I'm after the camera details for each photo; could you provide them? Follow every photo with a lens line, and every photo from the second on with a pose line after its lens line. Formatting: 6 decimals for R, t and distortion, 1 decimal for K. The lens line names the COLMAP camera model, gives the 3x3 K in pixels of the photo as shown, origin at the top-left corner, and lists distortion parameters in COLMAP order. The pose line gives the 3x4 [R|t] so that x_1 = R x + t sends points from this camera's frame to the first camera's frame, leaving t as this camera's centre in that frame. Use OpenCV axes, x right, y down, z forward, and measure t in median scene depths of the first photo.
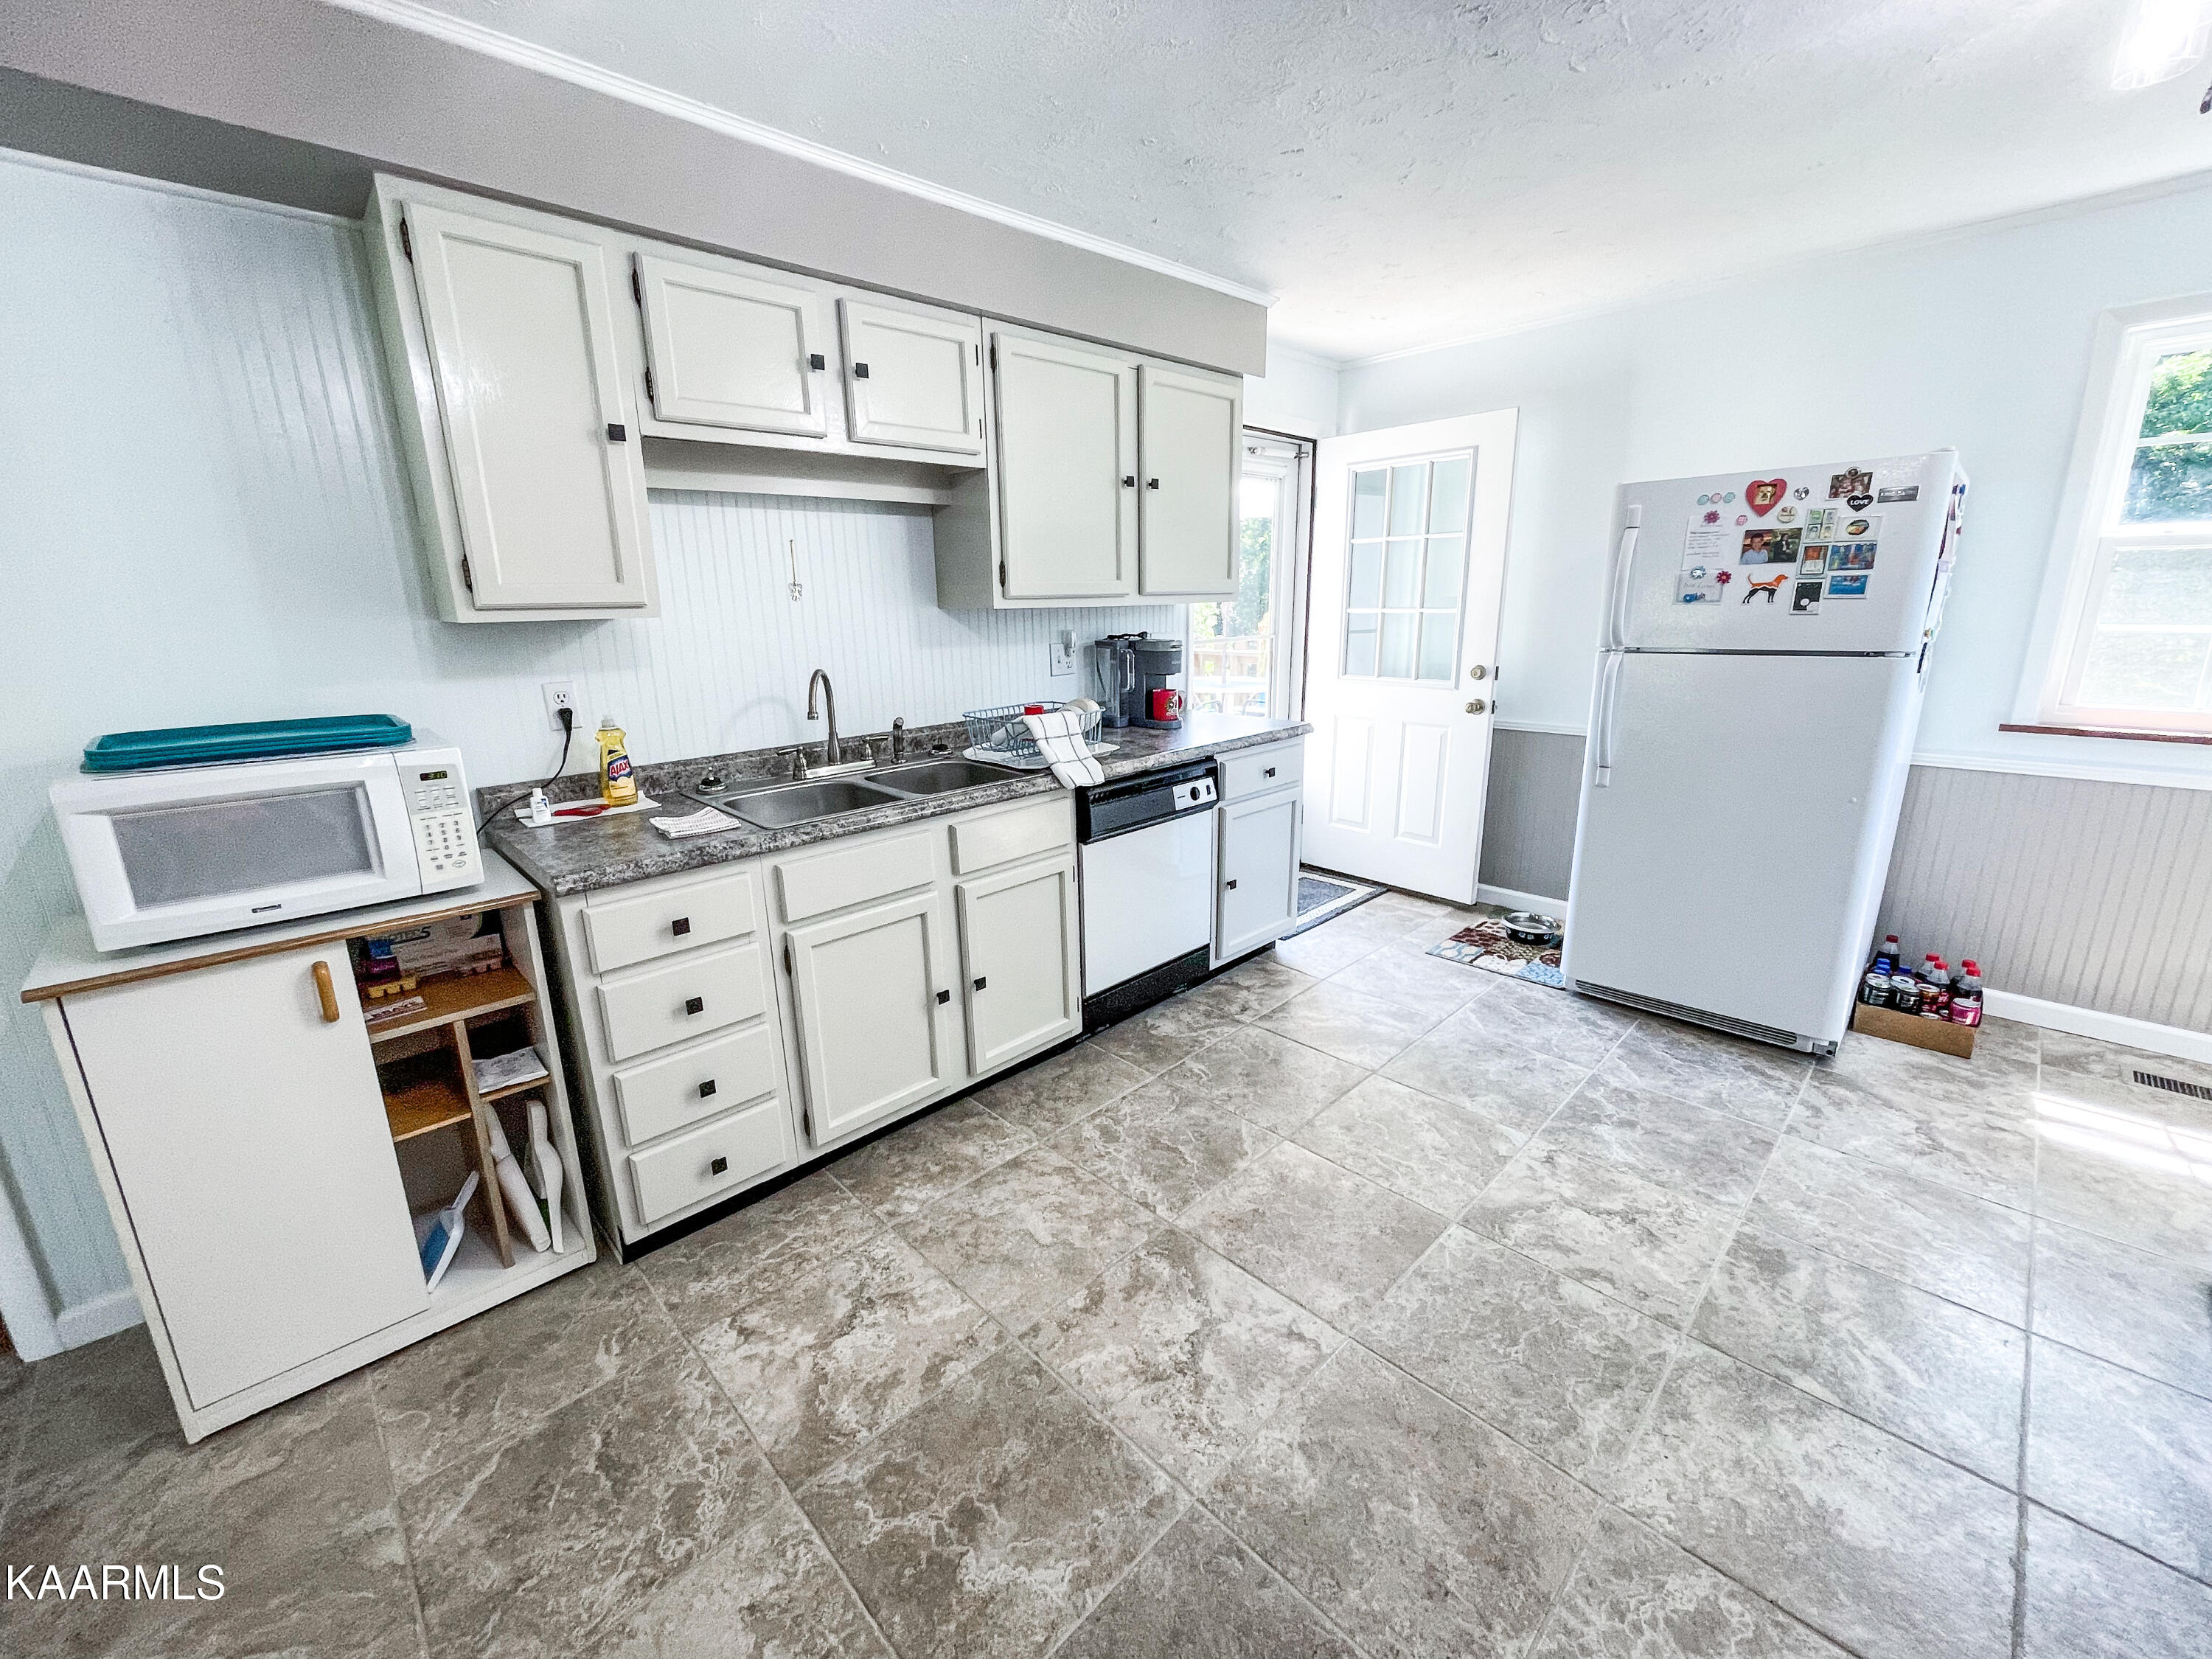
lens RADIAL K [[893.9, 0, 1097.0], [0, 893.9, 827.1], [0, 0, 1]] dist [-0.003405, -0.000590]
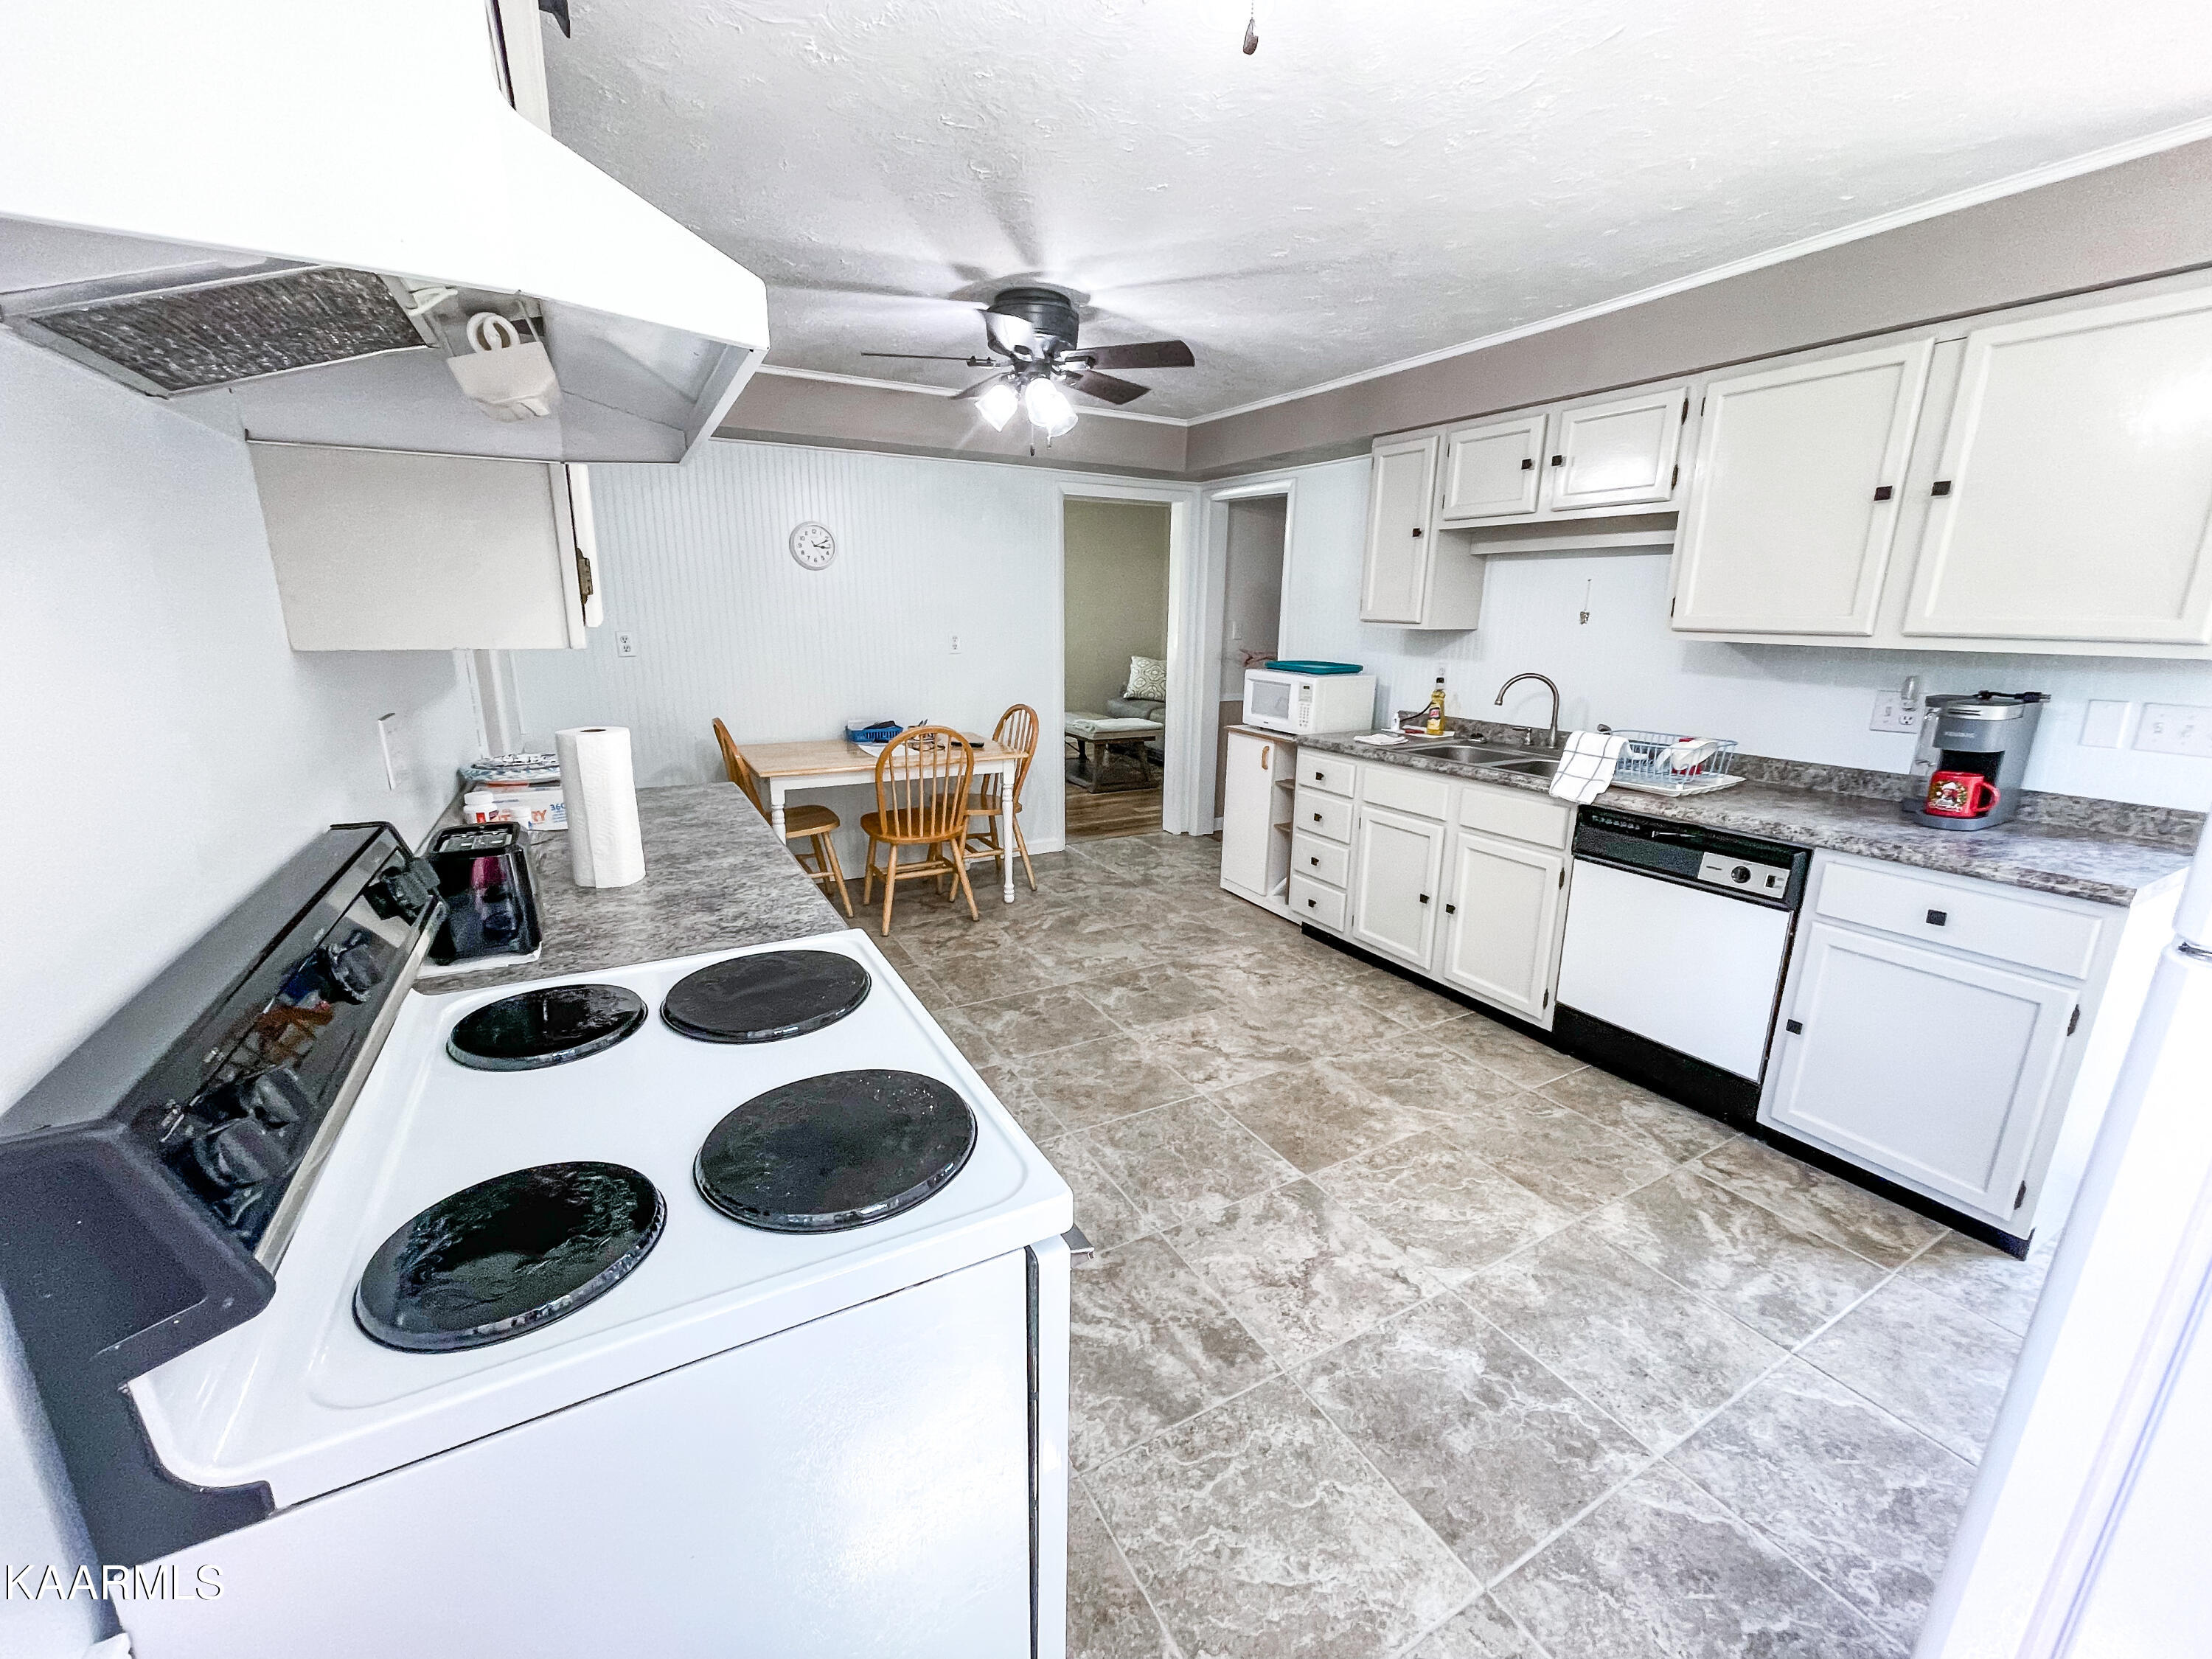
lens RADIAL K [[893.9, 0, 1097.0], [0, 893.9, 827.1], [0, 0, 1]] dist [-0.003405, -0.000590]
pose [[-0.262615, 0.243898, -0.933567, 1.336835], [-0.250959, 0.916964, 0.310155, -0.240598], [0.931694, 0.315738, -0.179600, 0.759376]]
